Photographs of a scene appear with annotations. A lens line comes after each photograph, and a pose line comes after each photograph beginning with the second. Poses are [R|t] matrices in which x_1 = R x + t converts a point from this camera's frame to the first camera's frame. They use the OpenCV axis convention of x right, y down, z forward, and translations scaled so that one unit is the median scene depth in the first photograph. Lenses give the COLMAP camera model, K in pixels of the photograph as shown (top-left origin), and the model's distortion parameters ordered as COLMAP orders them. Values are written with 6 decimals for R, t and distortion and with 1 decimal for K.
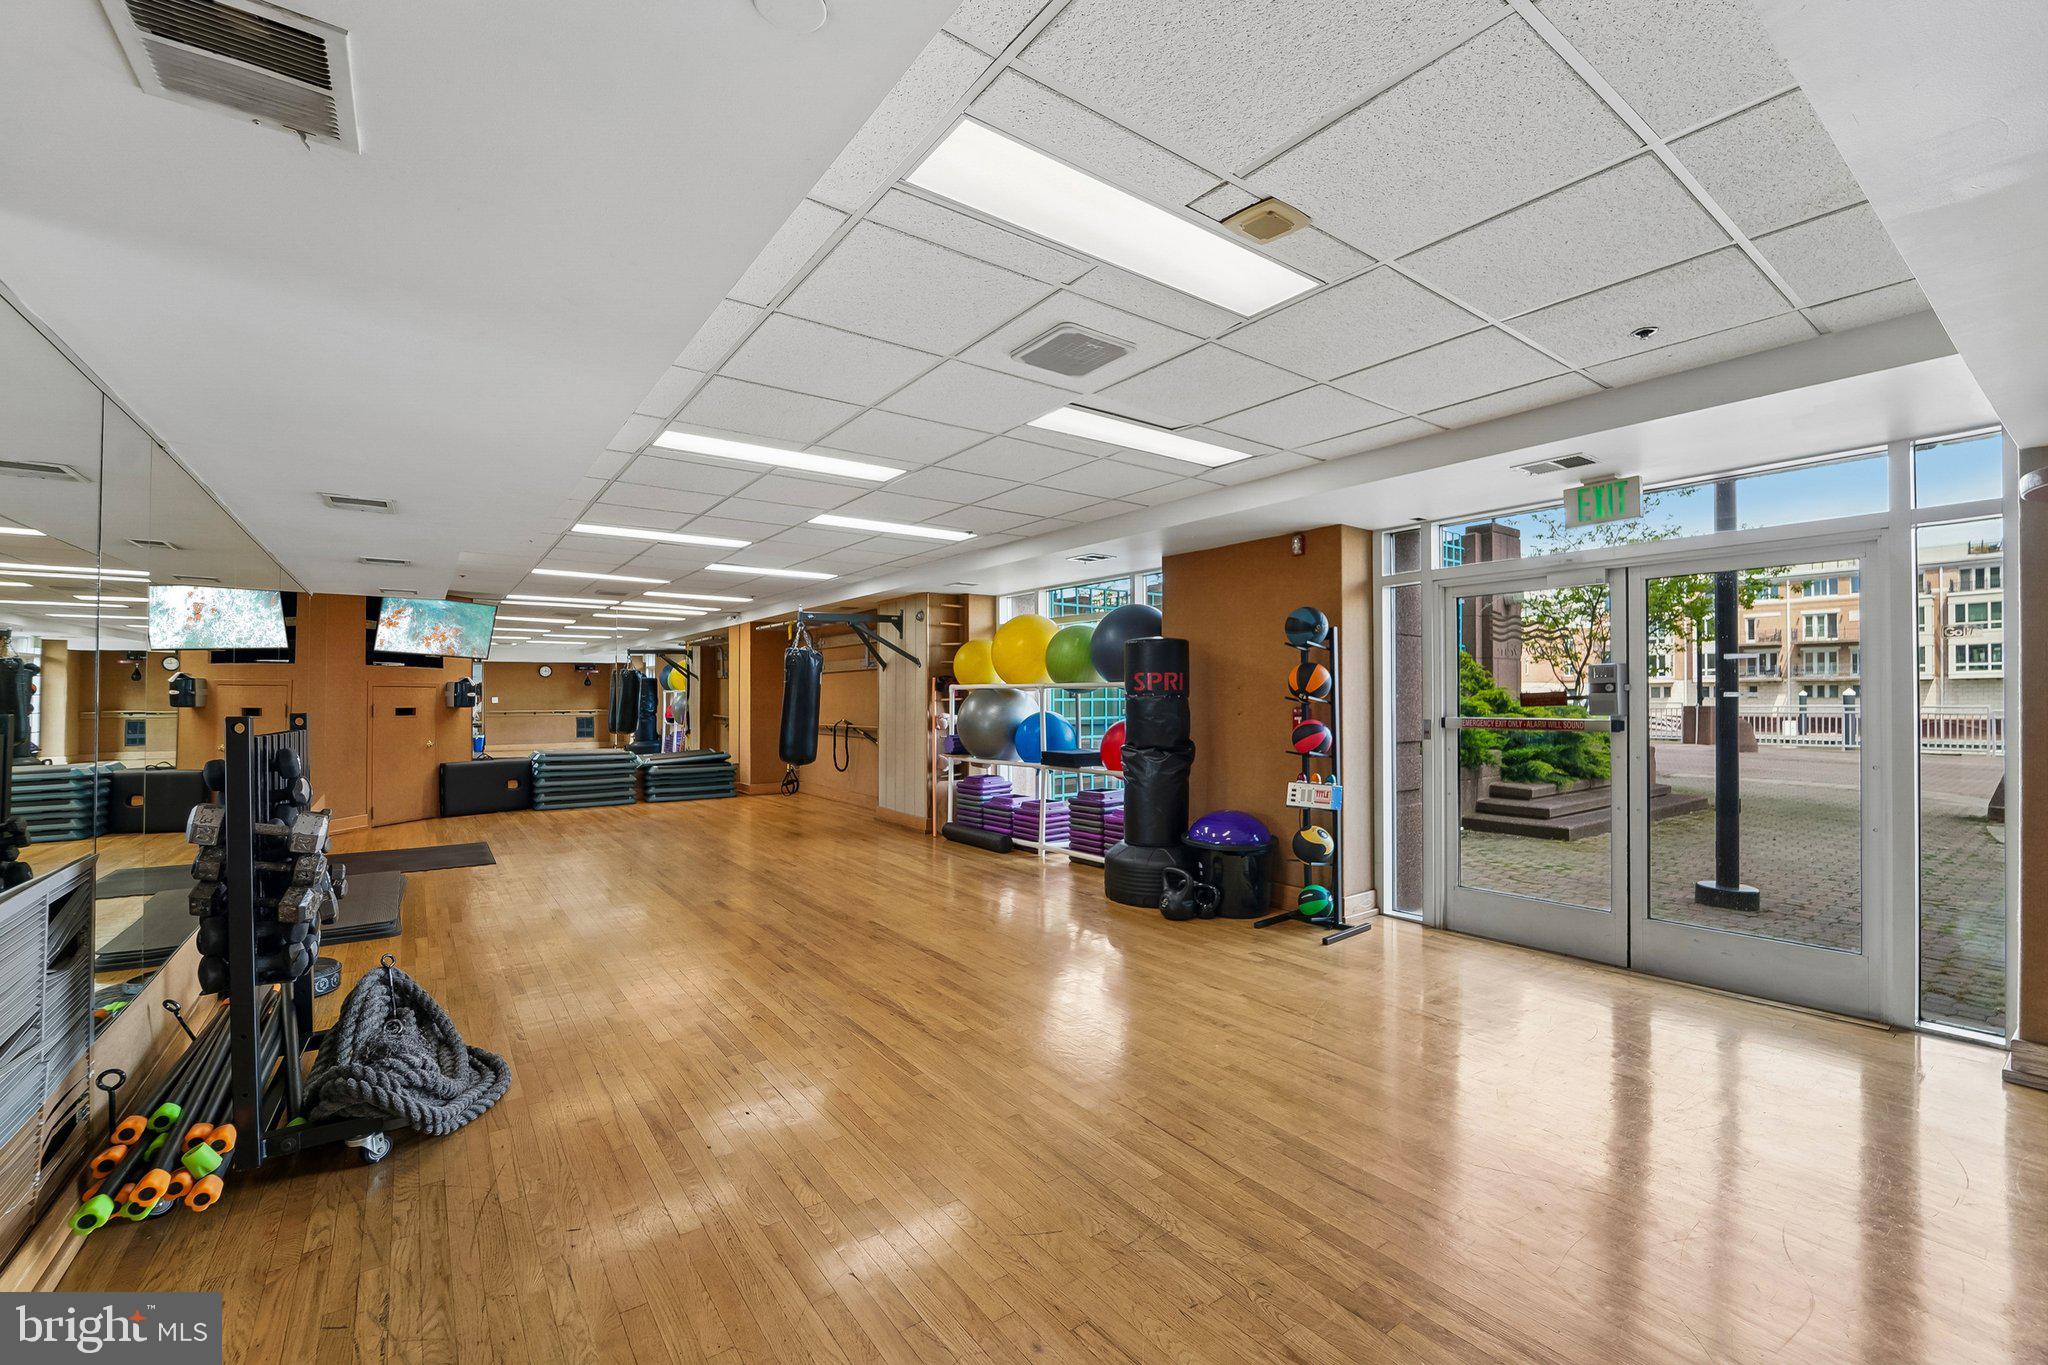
lens RADIAL K [[848.2, 0, 1043.3], [0, 848.2, 689.9], [0, 0, 1]] dist [-0.024412, 0.000273]
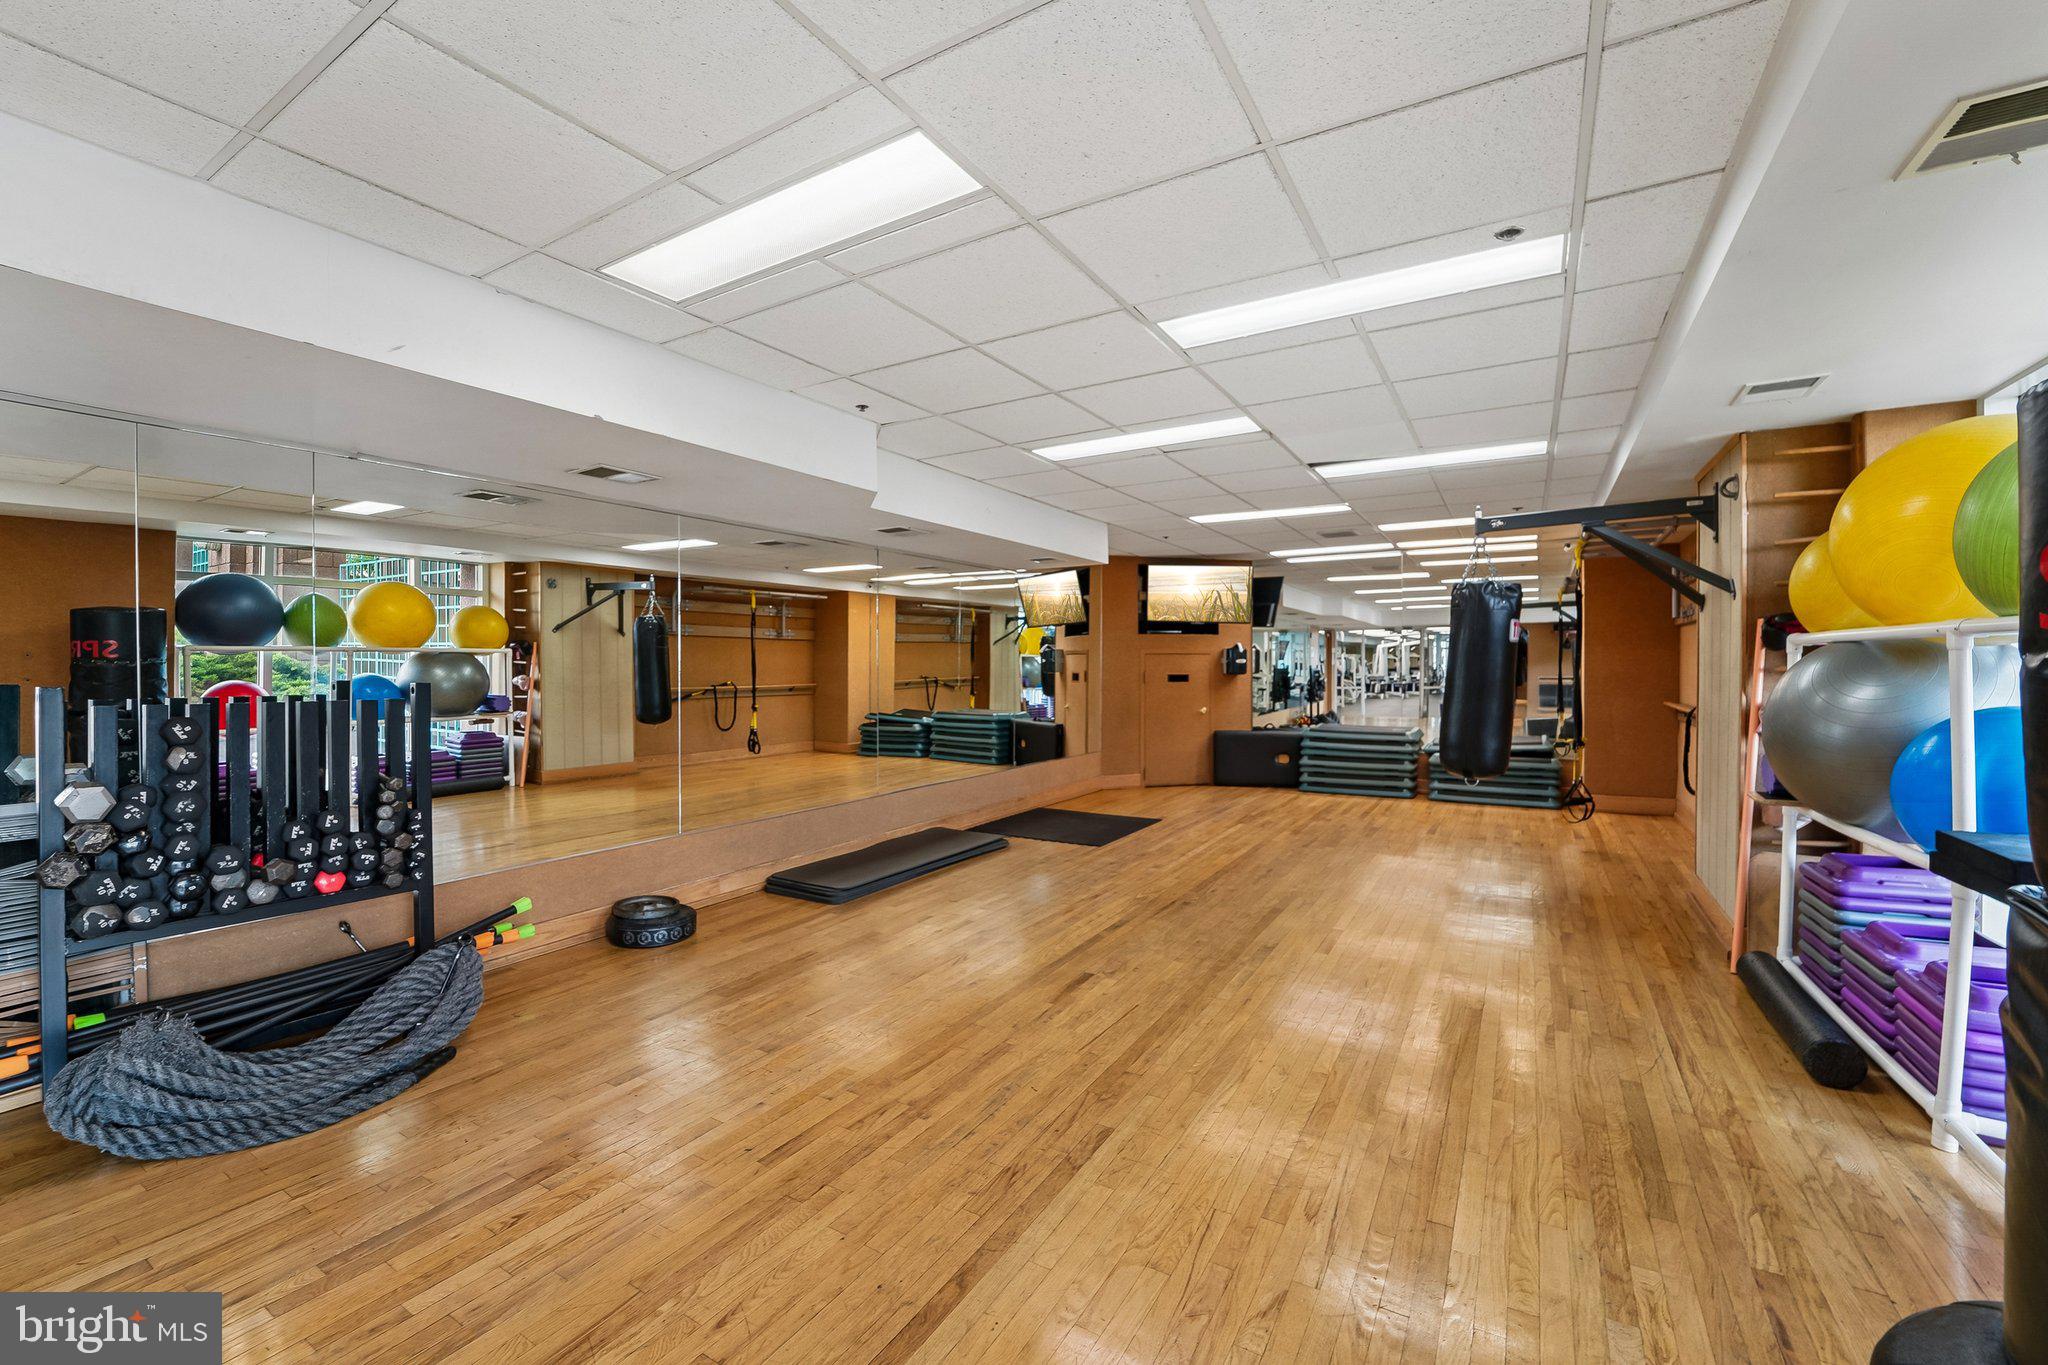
lens RADIAL K [[848.2, 0, 1010.9], [0, 848.2, 664.0], [0, 0, 1]] dist [-0.024412, 0.000273]
pose [[0.374722, -0.001007, -0.927137, 0.134176], [0.010327, 0.999942, 0.003088, 0.004323], [0.927080, -0.010732, 0.374711, 0.473849]]
